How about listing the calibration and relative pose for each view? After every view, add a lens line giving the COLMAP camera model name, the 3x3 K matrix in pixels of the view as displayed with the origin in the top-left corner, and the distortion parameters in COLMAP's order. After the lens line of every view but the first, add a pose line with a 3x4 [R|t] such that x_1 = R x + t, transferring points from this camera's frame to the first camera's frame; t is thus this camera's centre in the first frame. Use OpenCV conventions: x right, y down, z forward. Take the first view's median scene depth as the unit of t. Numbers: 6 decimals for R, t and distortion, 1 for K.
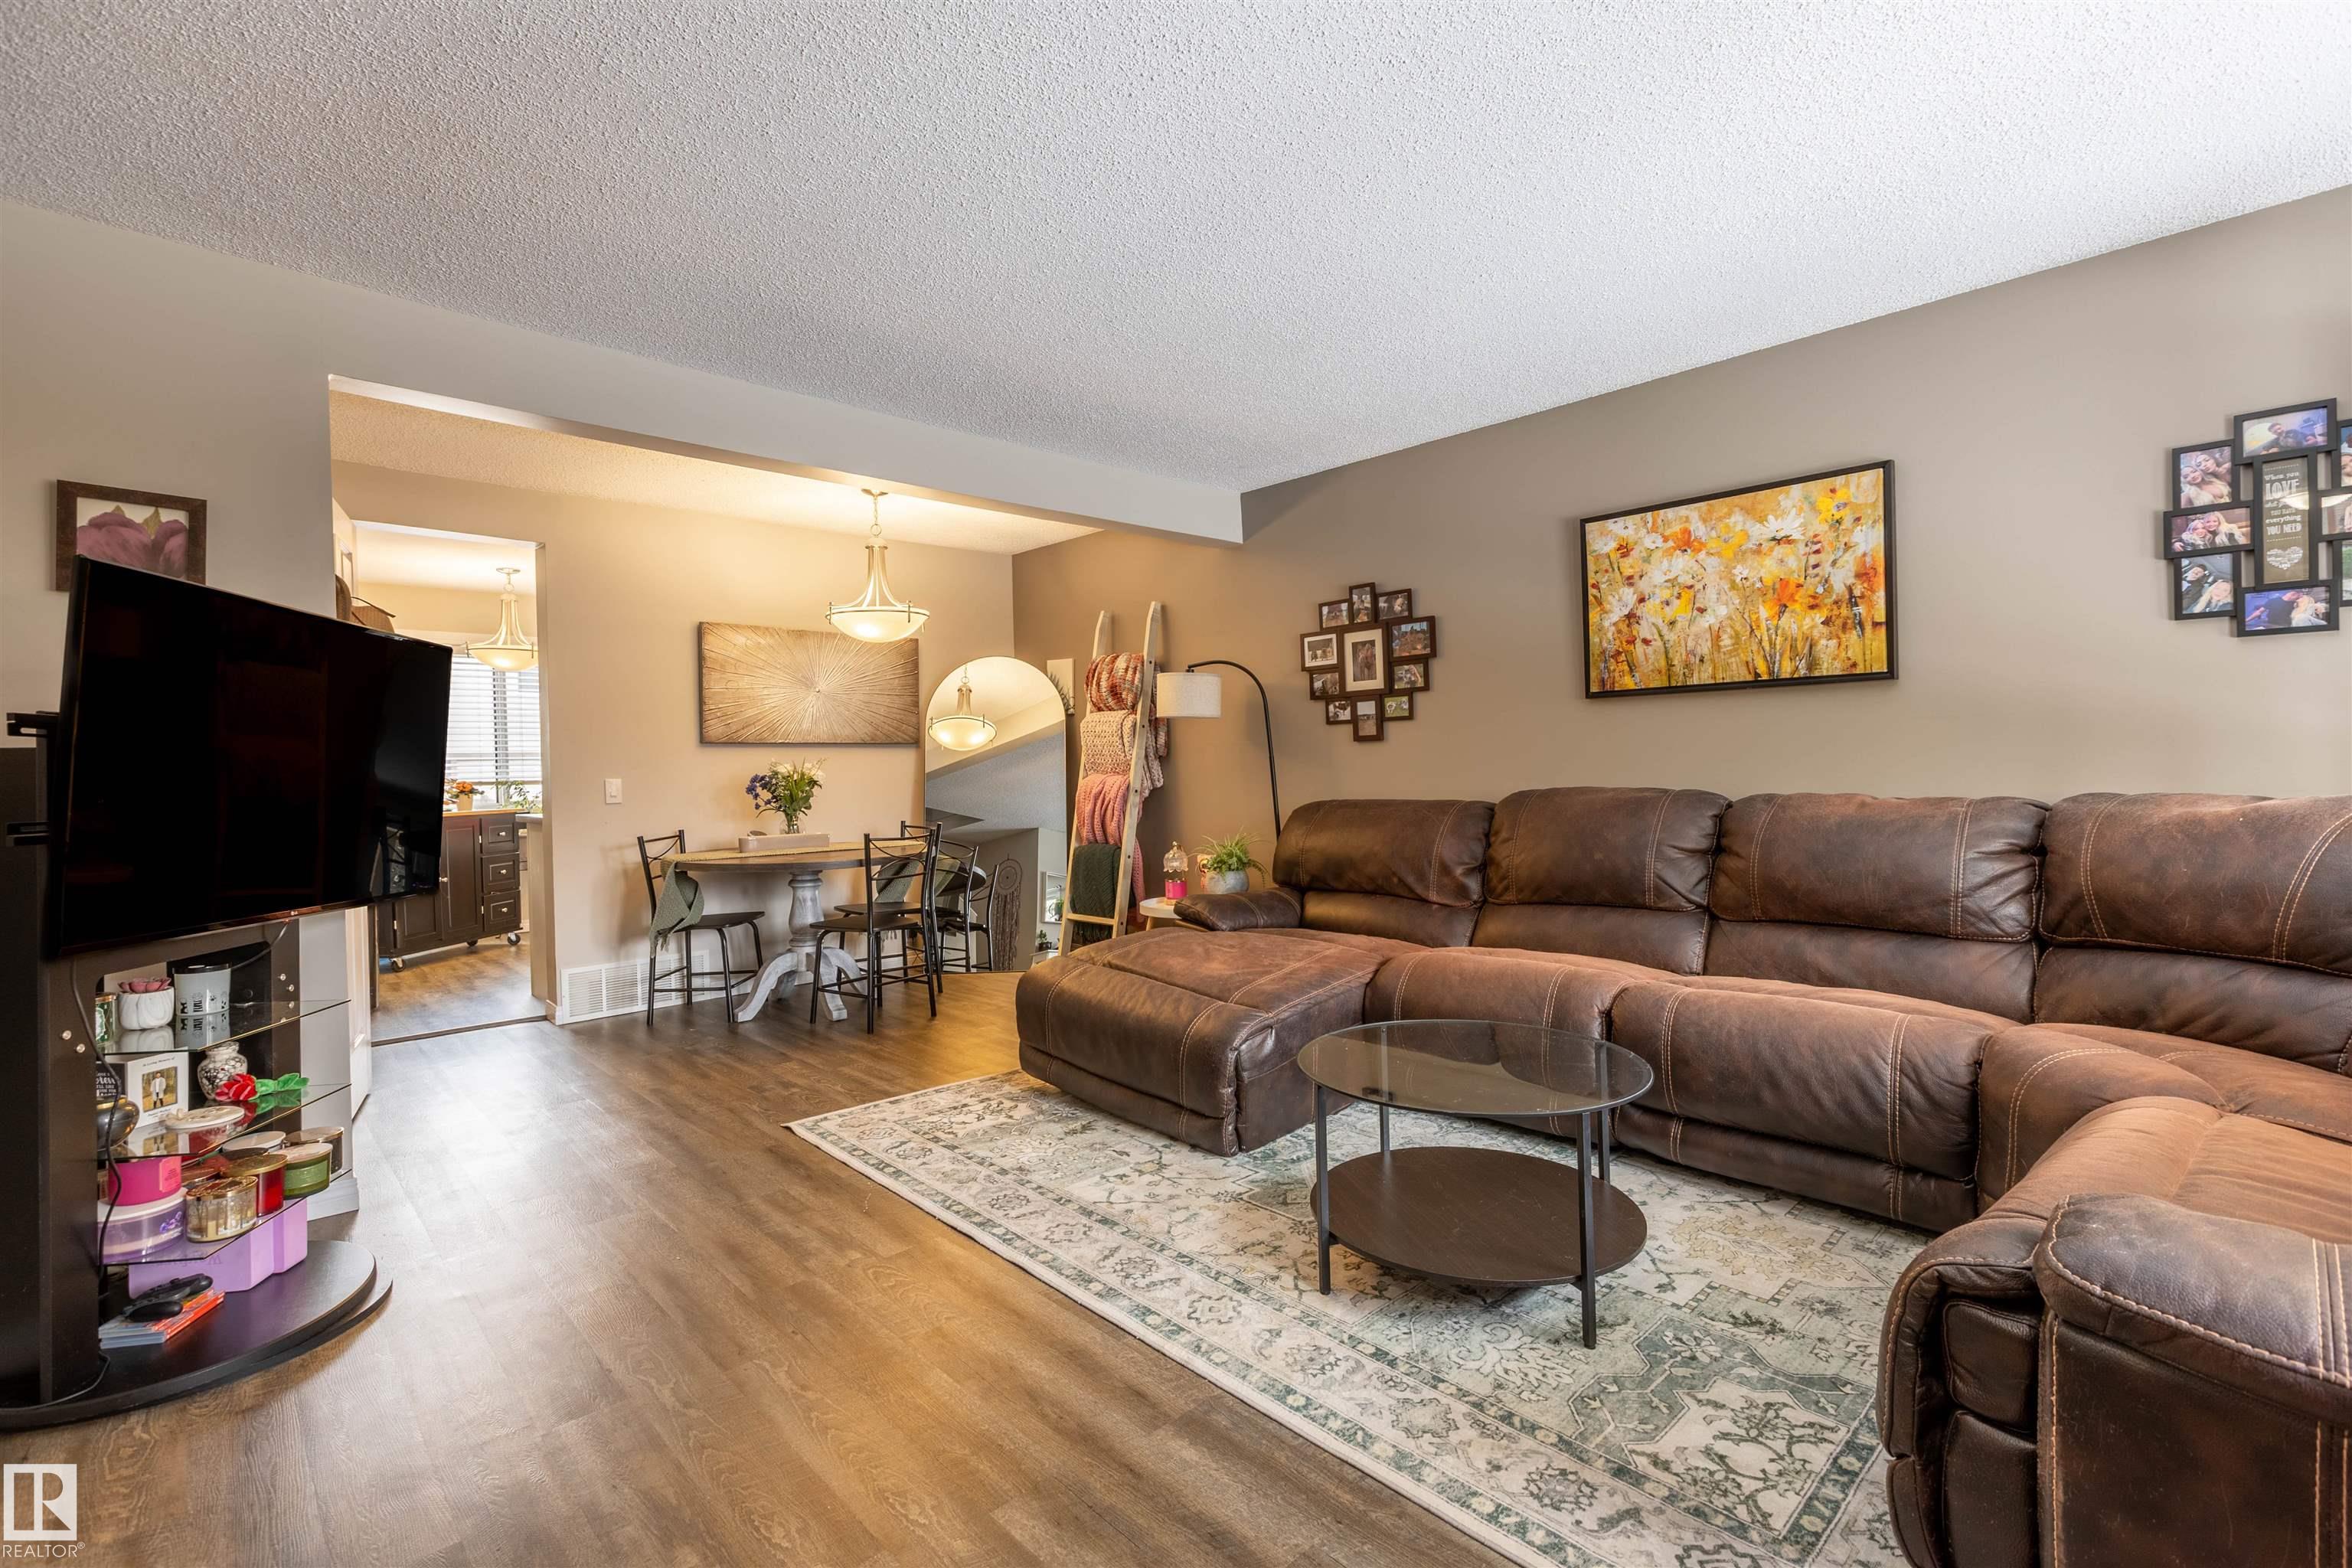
lens RADIAL K [[1086.6, 0, 1201.3], [0, 1086.6, 763.6], [0, 0, 1]] dist [-0.000280, -0.003482]
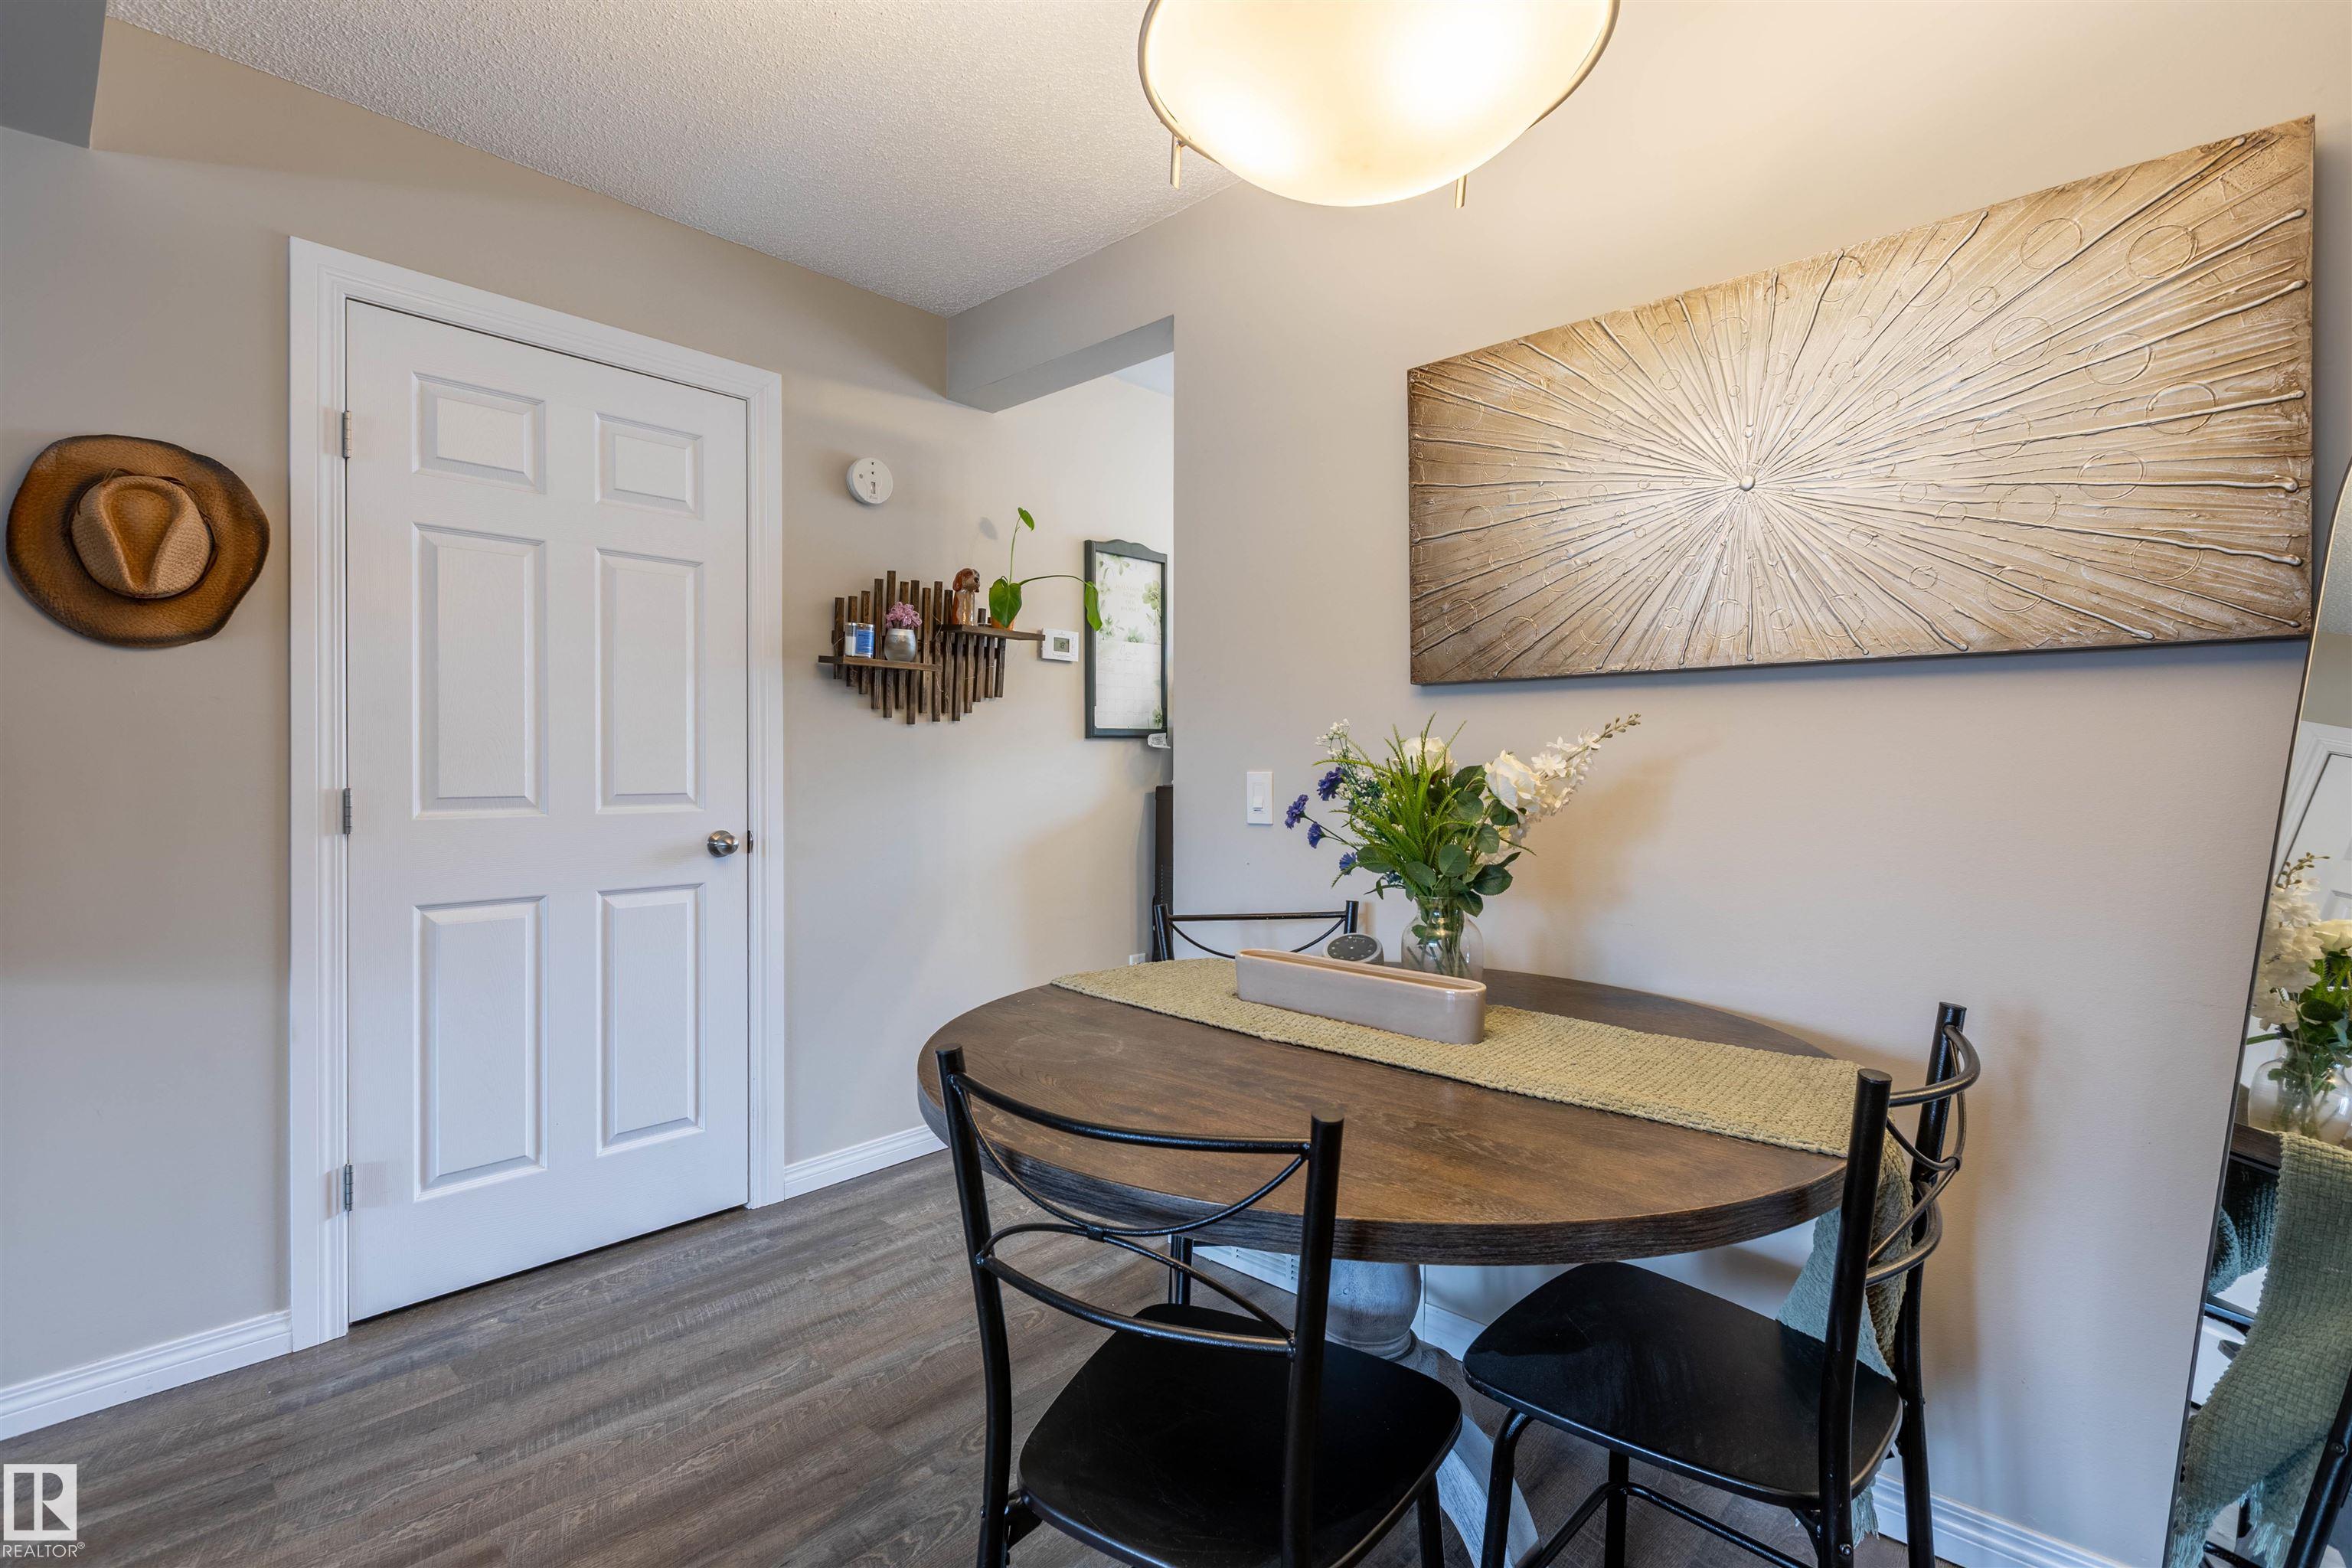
lens RADIAL K [[1086.6, 0, 1137.7], [0, 1086.6, 767.3], [0, 0, 1]] dist [-0.000280, -0.003482]
pose [[0.043833, 0.022895, -0.998776, -0.103822], [-0.005195, 0.999729, 0.022689, 0.002856], [0.999025, 0.004194, 0.043940, 1.247946]]
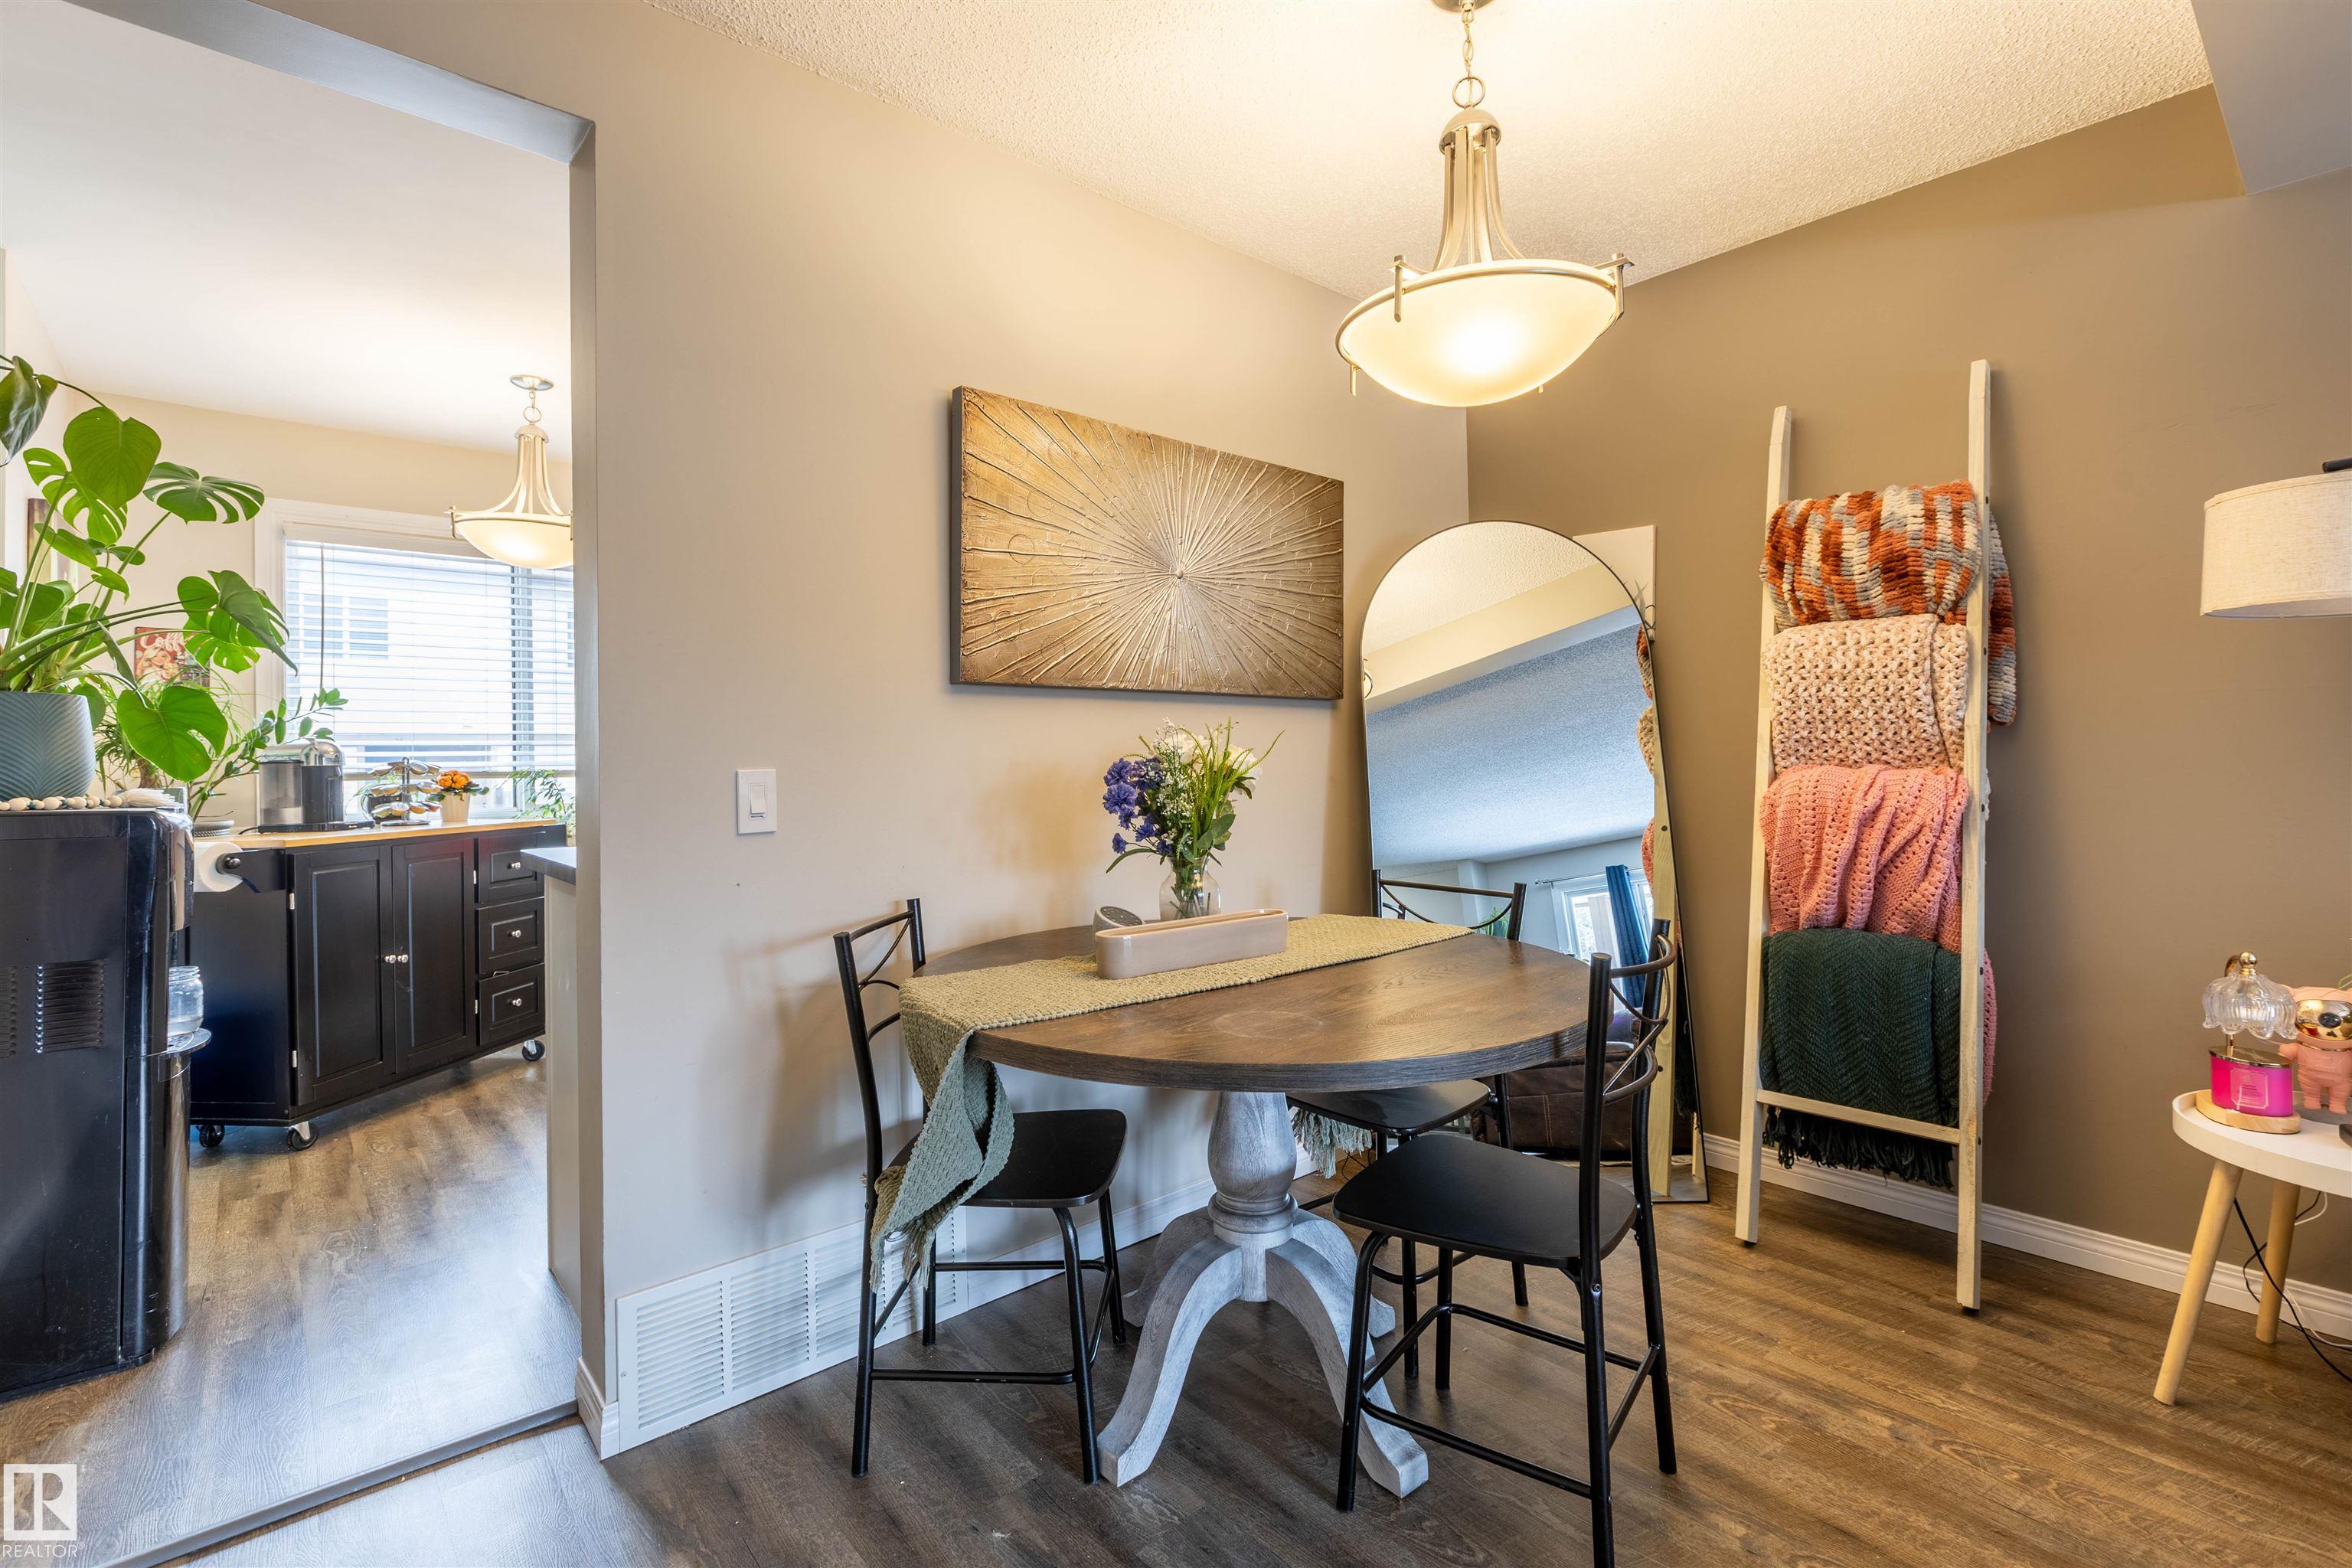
lens RADIAL K [[1086.6, 0, 1168.4], [0, 1086.6, 748.4], [0, 0, 1]] dist [-0.000280, -0.003482]
pose [[0.998228, 0.006470, -0.059150, -0.498504], [-0.007066, 0.999926, -0.009867, 0.012993], [0.059082, 0.010267, 0.998200, 0.836900]]
